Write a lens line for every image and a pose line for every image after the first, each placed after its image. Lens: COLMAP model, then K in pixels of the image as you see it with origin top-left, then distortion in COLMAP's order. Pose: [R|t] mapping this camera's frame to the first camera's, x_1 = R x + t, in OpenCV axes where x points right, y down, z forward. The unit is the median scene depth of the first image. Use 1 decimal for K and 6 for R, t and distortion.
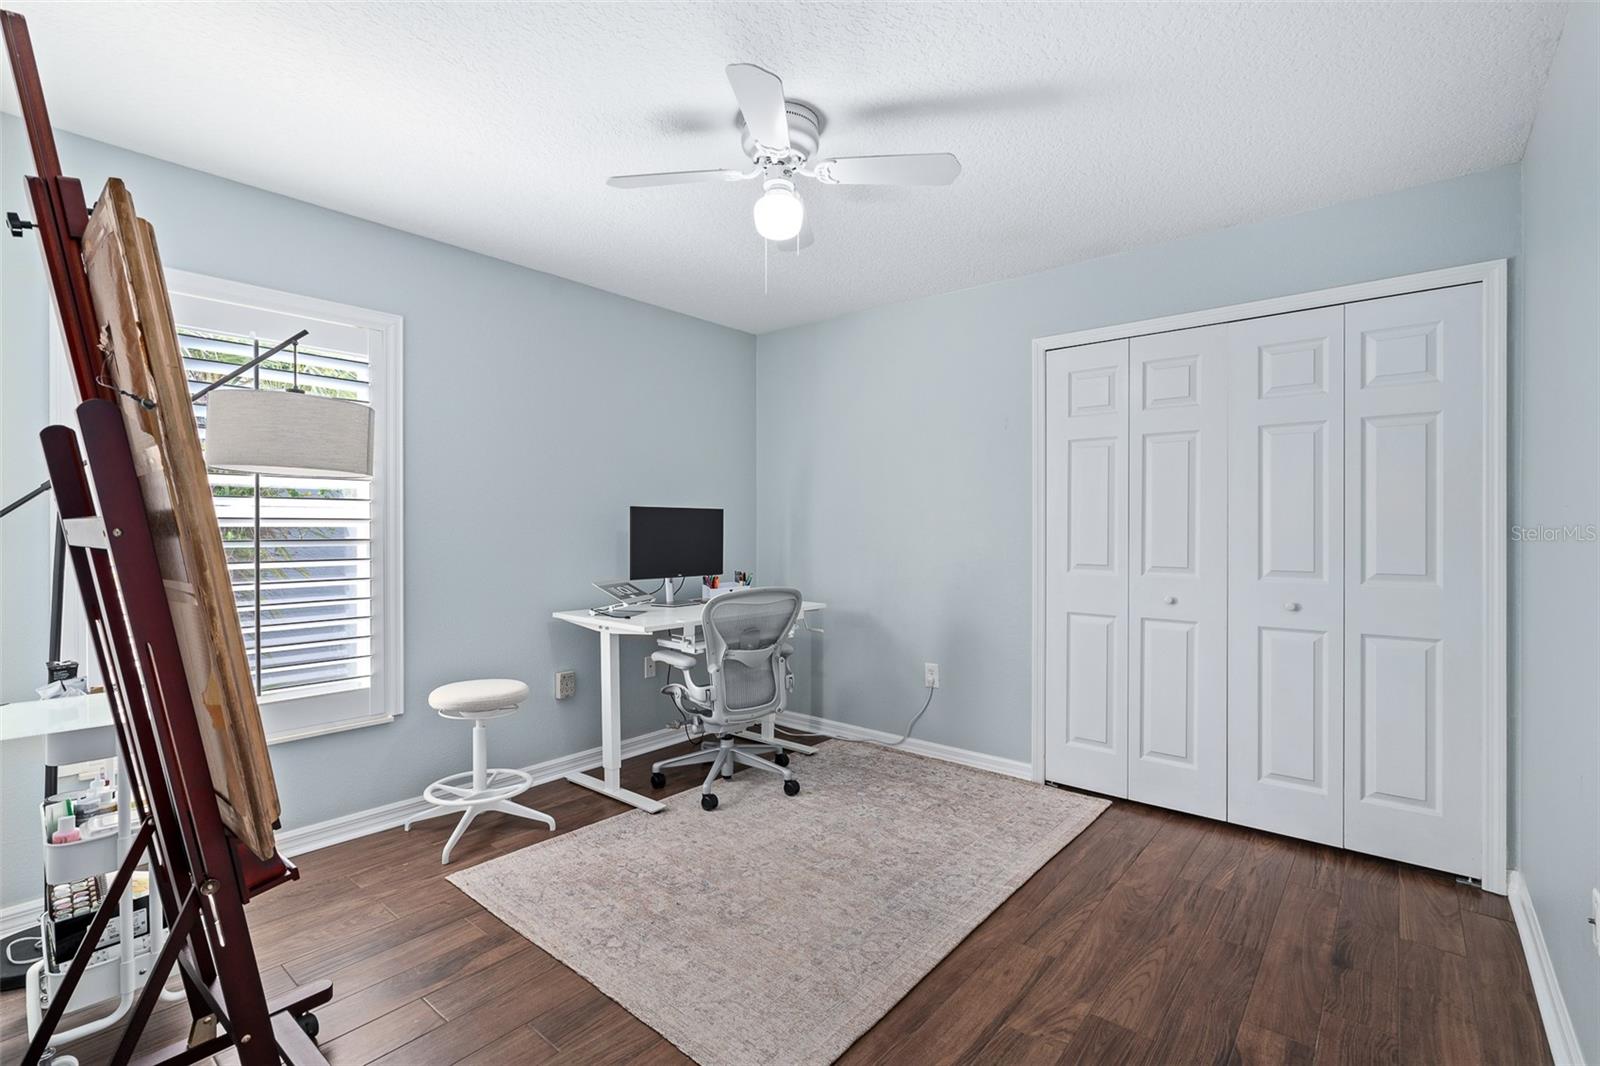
lens RADIAL K [[729.0, 0, 800.6], [0, 729.0, 530.9], [0, 0, 1]] dist [-0.004324, 0.000230]
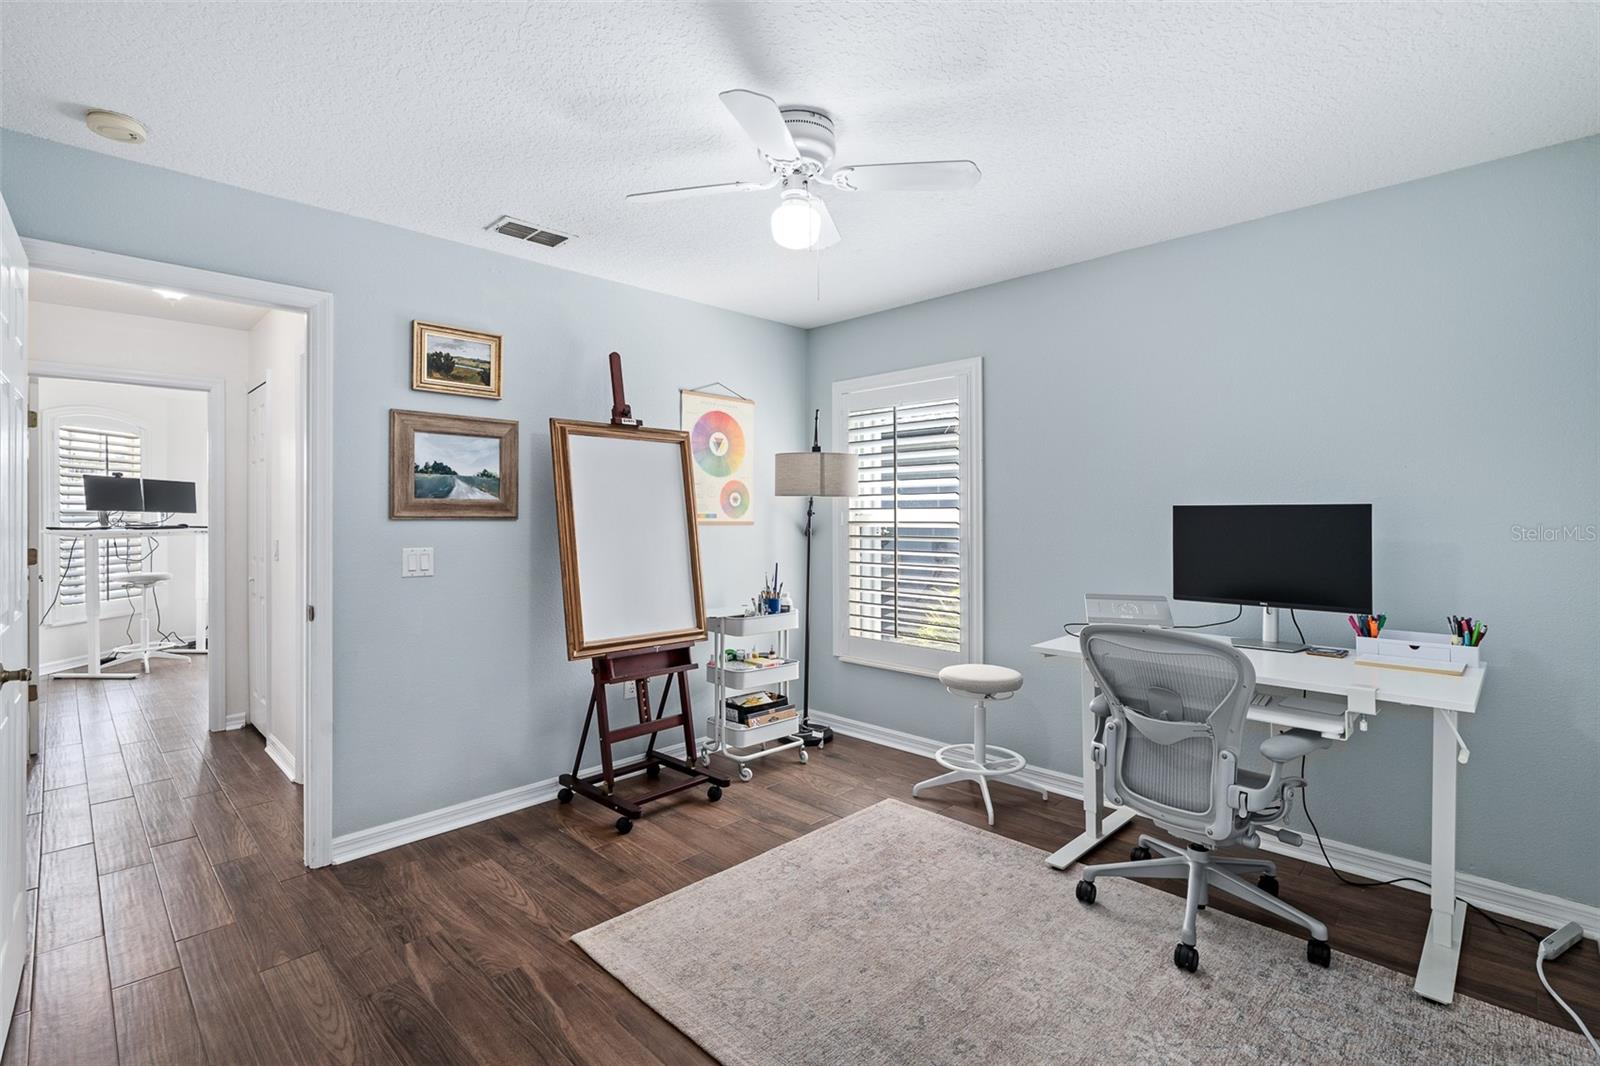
lens RADIAL K [[728.4, 0, 795.0], [0, 728.4, 518.1], [0, 0, 1]] dist [-0.002671, 0.000379]
pose [[-0.083818, 0.002954, -0.996477, 0.724498], [-0.003171, 0.999990, 0.003231, -0.026525], [0.996476, 0.003430, -0.083808, 0.822587]]
